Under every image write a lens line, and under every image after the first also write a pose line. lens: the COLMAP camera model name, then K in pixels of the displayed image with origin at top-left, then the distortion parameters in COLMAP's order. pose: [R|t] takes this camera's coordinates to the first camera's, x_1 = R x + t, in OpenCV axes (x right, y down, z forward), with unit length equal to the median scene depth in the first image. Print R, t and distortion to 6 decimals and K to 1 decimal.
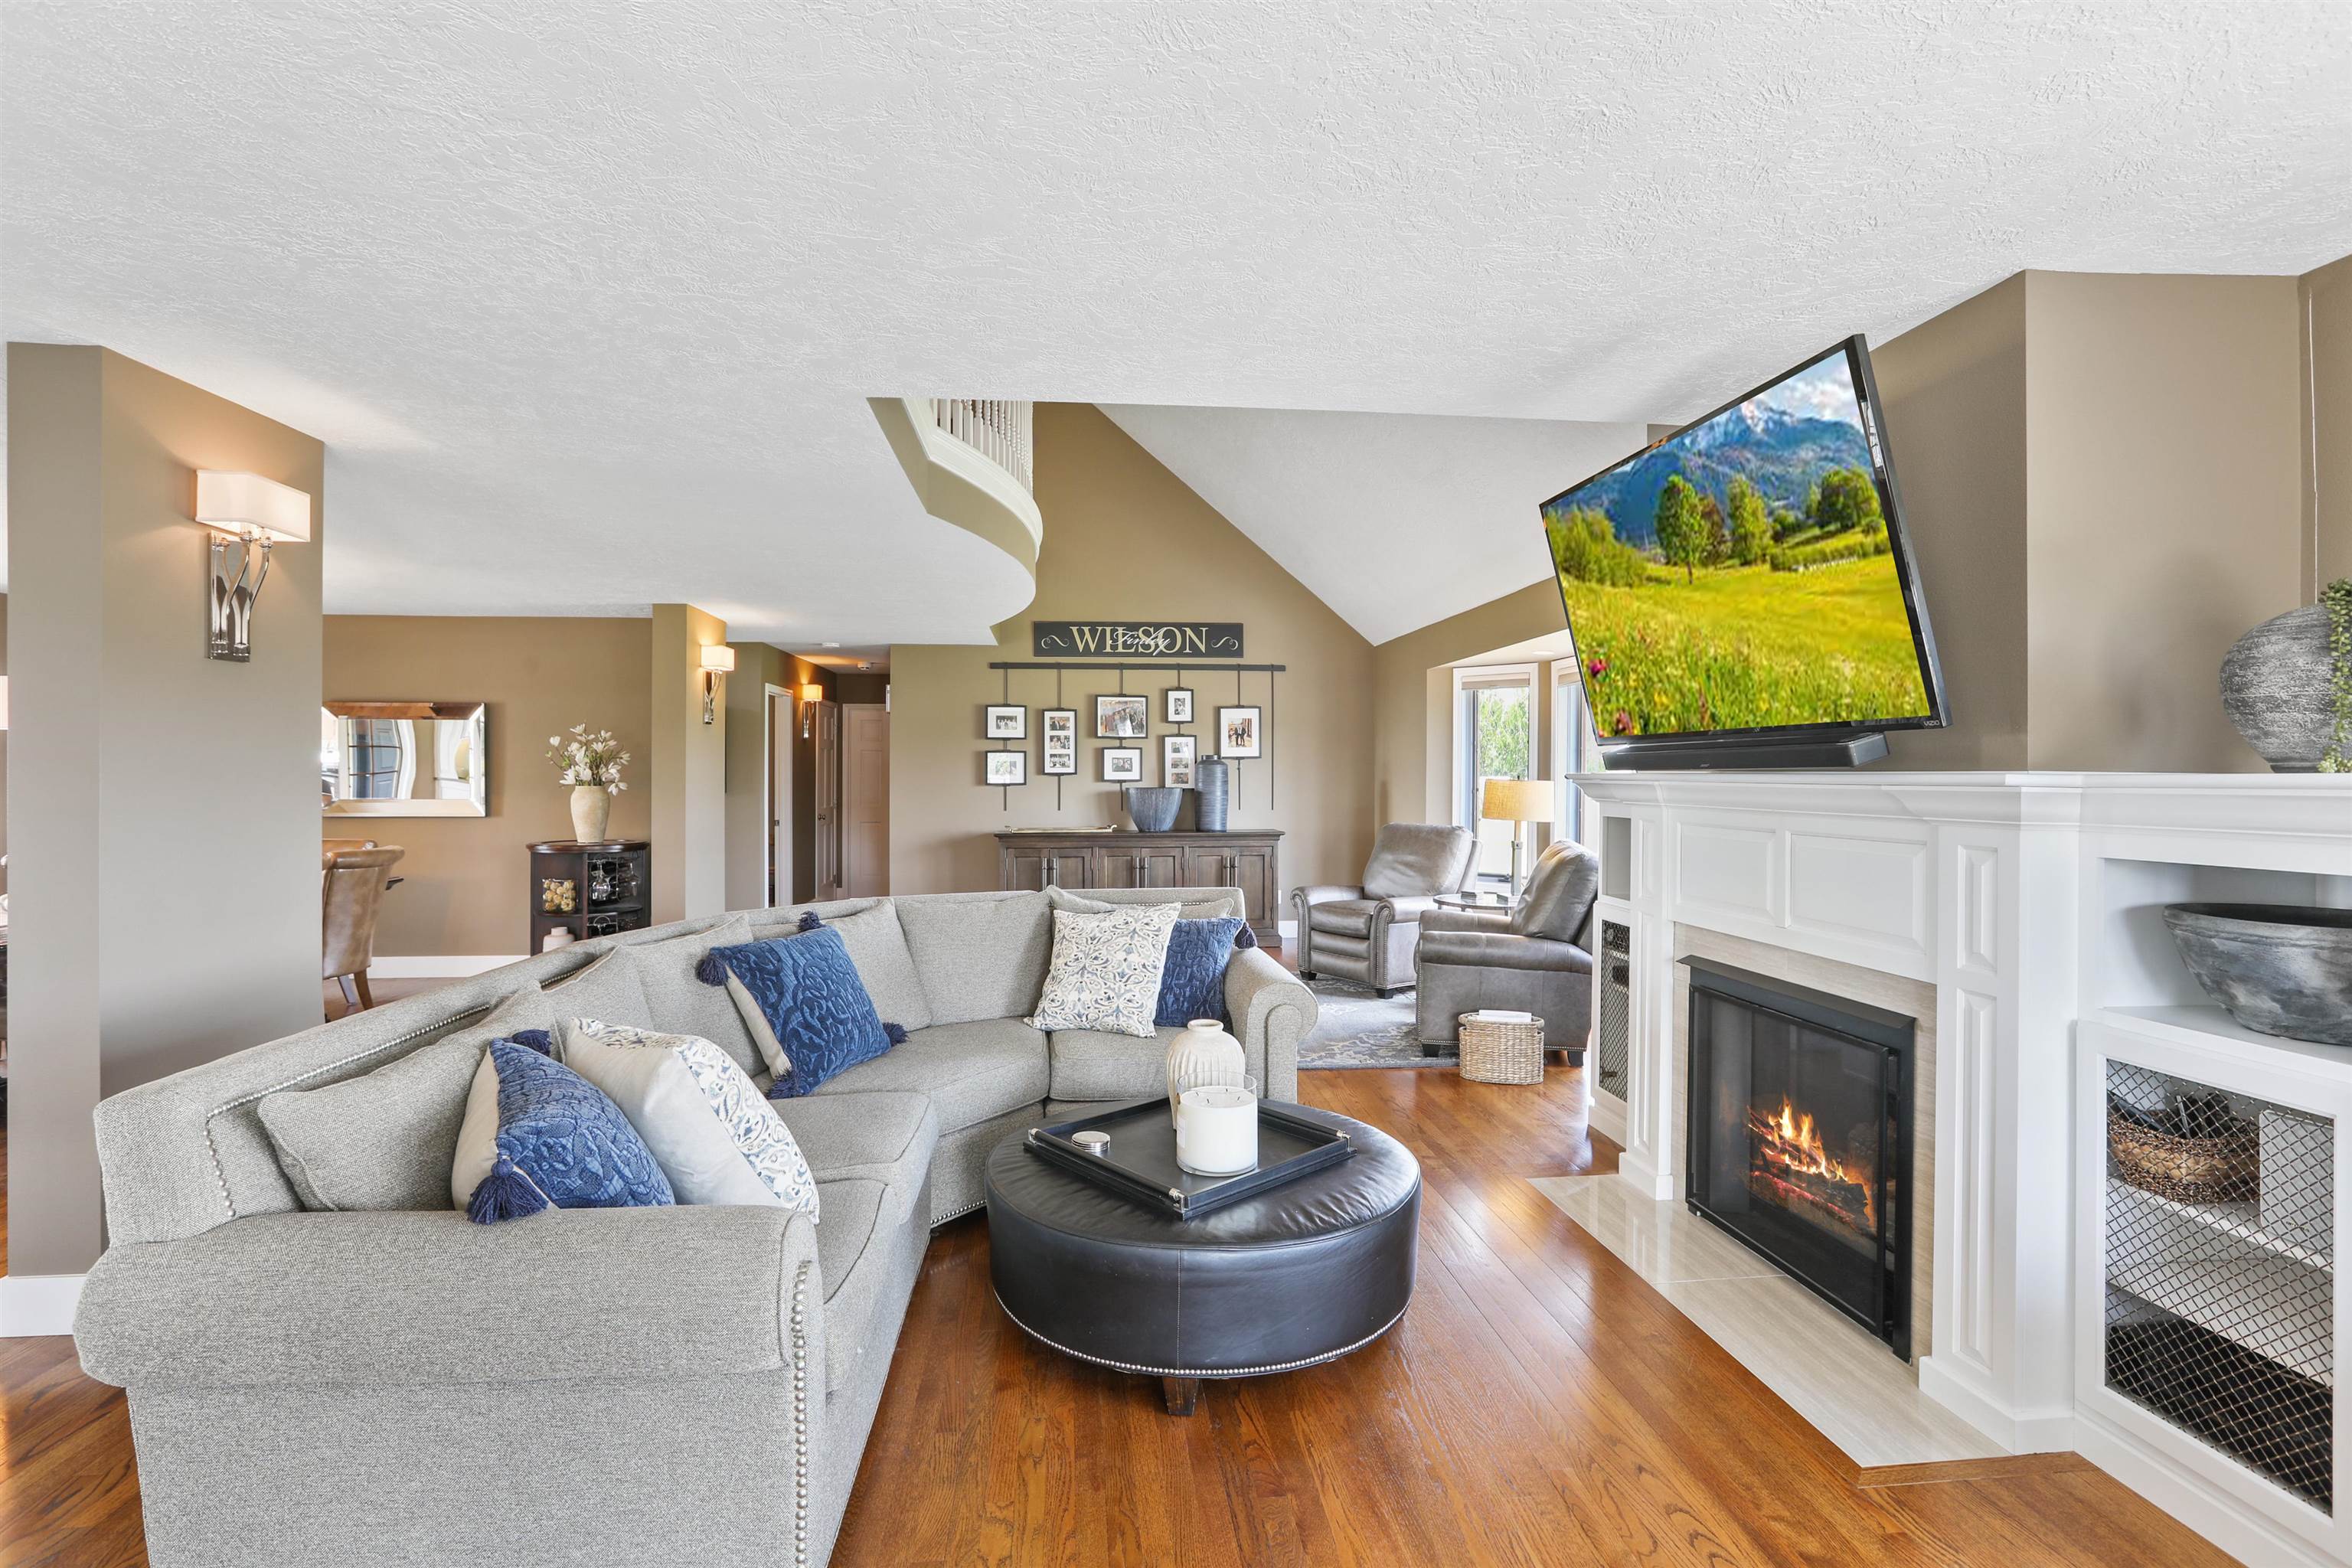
lens RADIAL K [[1095.2, 0, 1168.0], [0, 1095.2, 784.0], [0, 0, 1]] dist [-0.023698, 0.008692]
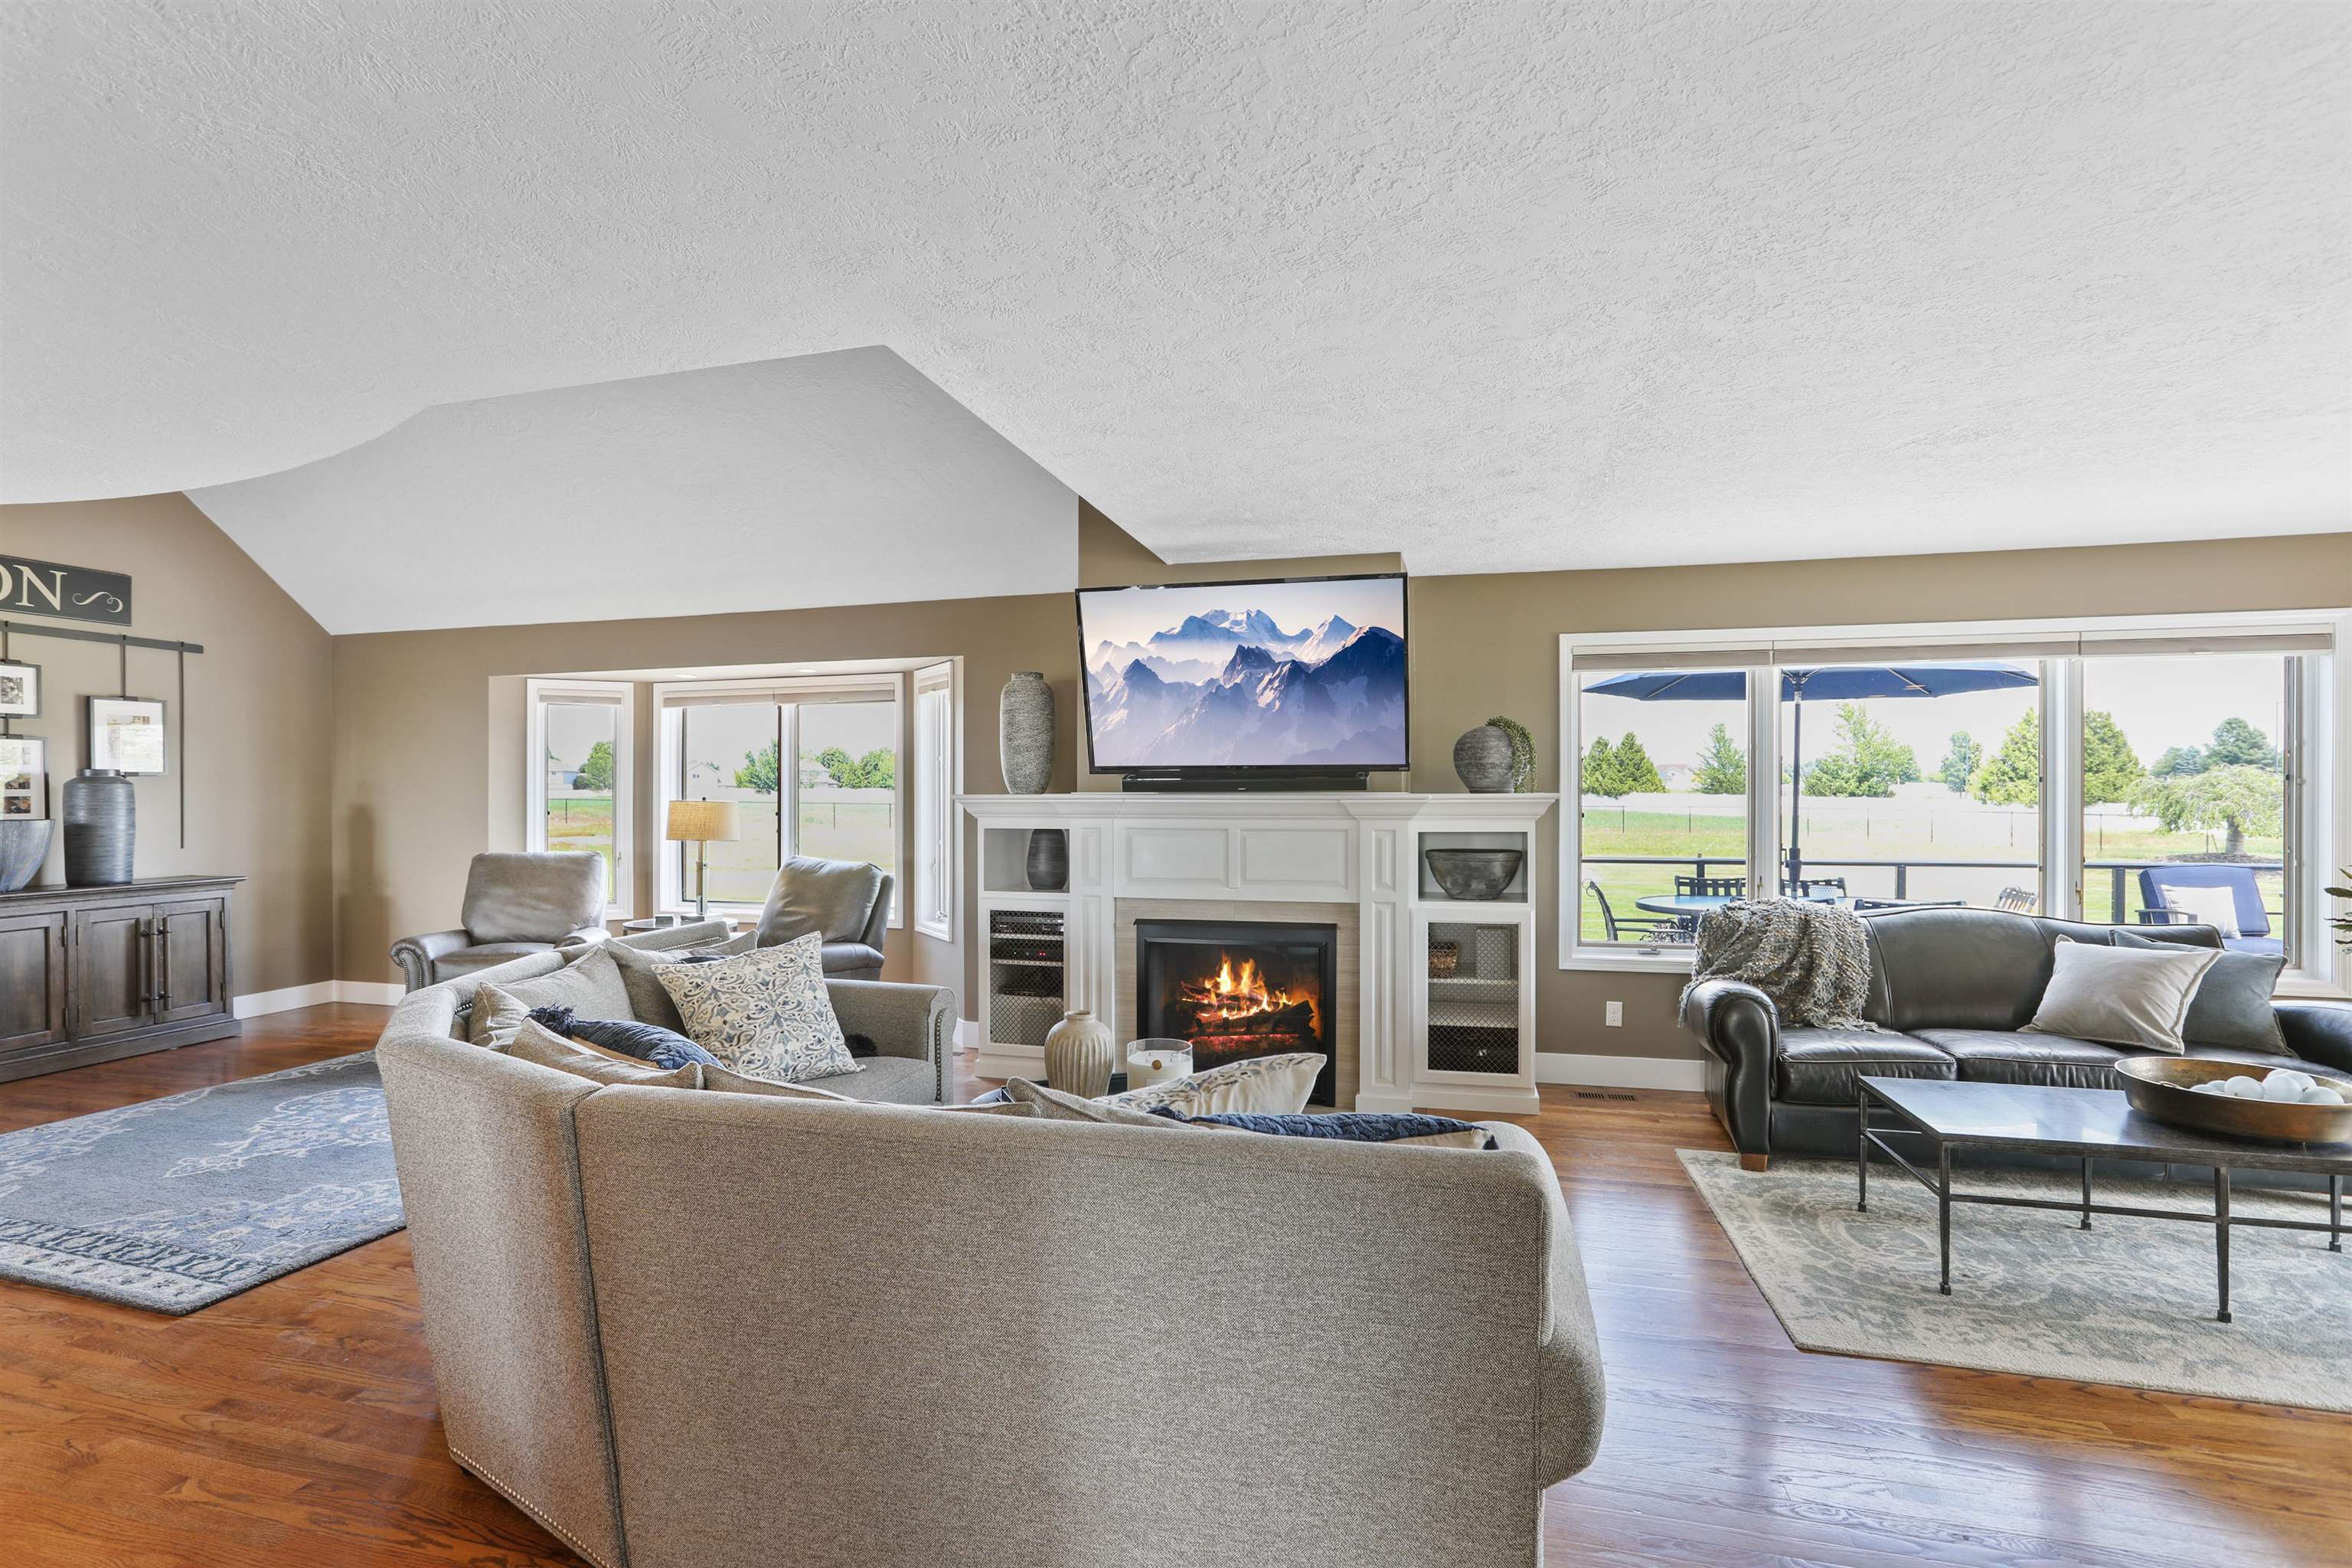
lens RADIAL K [[1095.2, 0, 1170.3], [0, 1095.2, 785.3], [0, 0, 1]] dist [-0.023698, 0.008692]
pose [[0.333719, 0.007204, 0.942645, -0.359484], [0.009522, 0.999894, -0.011012, -0.003385], [-0.942625, 0.012651, 0.333615, 0.177163]]
